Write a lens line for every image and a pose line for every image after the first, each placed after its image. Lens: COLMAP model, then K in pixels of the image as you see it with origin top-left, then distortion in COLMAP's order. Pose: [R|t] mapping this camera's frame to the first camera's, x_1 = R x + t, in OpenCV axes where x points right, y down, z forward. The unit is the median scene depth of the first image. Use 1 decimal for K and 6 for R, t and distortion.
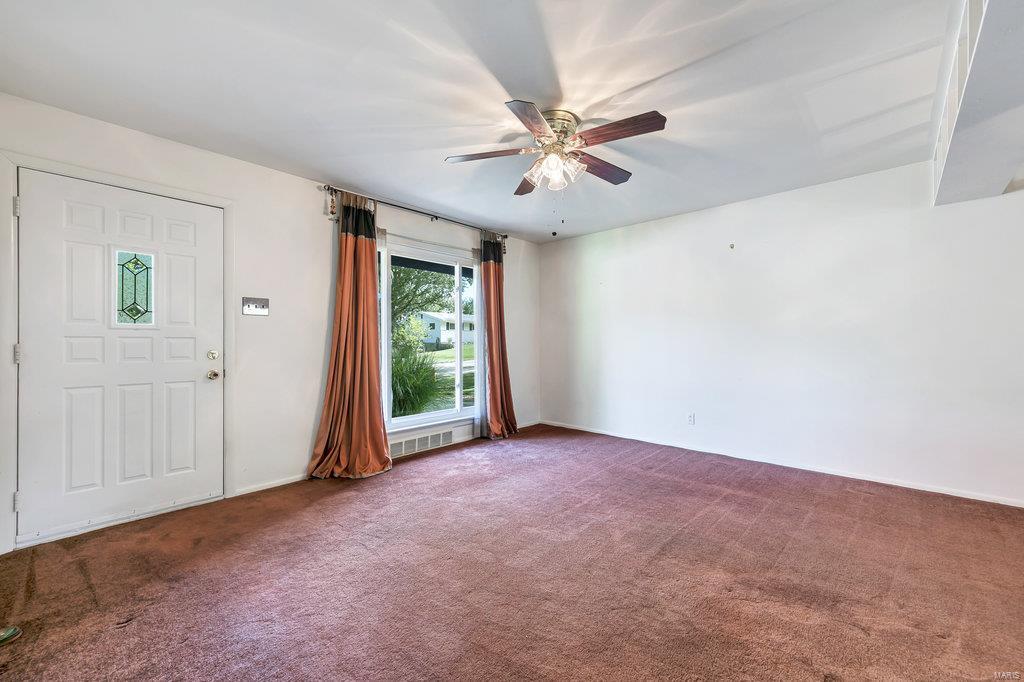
lens RADIAL K [[397.8, 0, 509.4], [0, 397.8, 341.1], [0, 0, 1]] dist [0.001449, -0.000201]
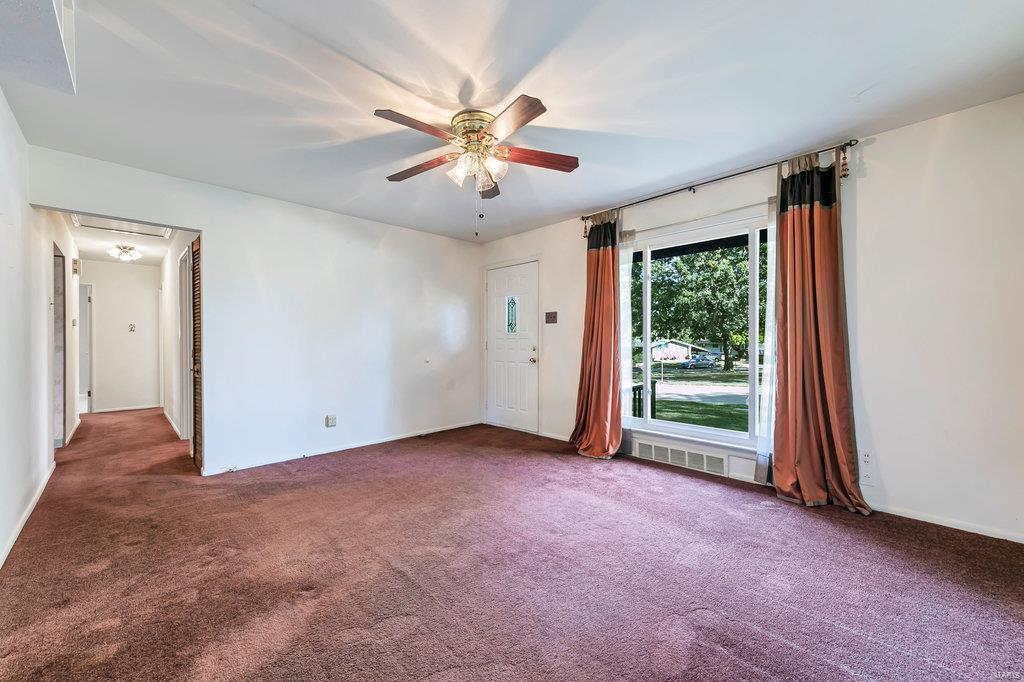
lens RADIAL K [[397.8, 0, 509.4], [0, 397.8, 341.1], [0, 0, 1]] dist [0.001449, -0.000201]
pose [[-0.043674, 0.000425, -0.999046, 0.760112], [0.006835, 0.999977, 0.000127, 0.002211], [0.999022, -0.006823, -0.043676, 0.769216]]
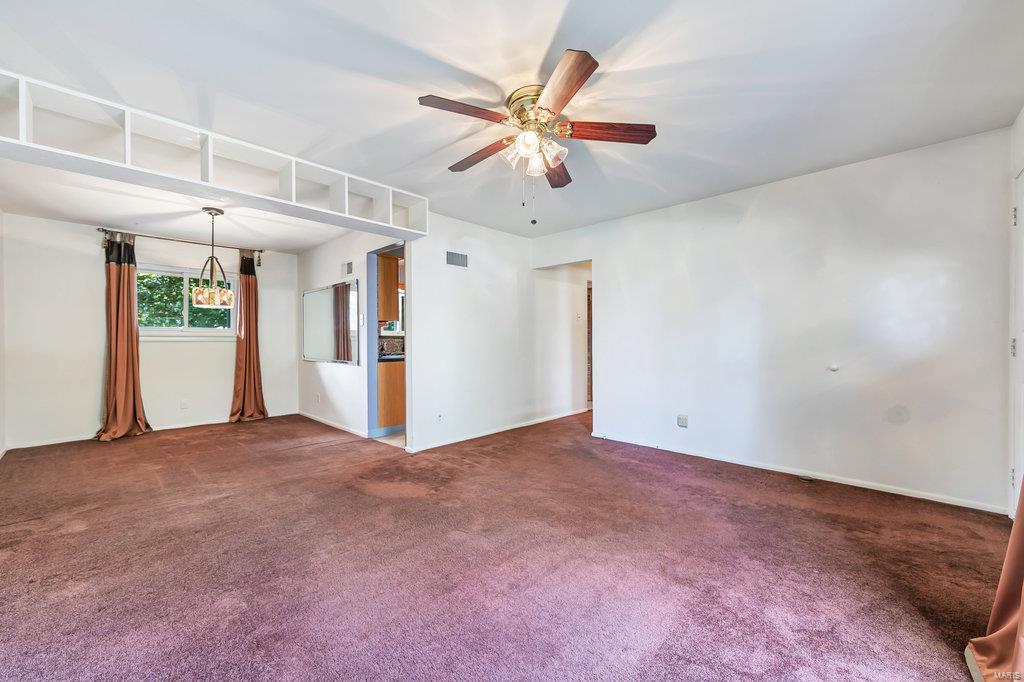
lens RADIAL K [[397.8, 0, 509.4], [0, 397.8, 341.1], [0, 0, 1]] dist [0.001449, -0.000201]
pose [[-0.999903, 0.005940, 0.012562, 0.109716], [0.005946, 0.999982, 0.000485, 0.003173], [-0.012559, 0.000559, -0.999921, 1.311546]]
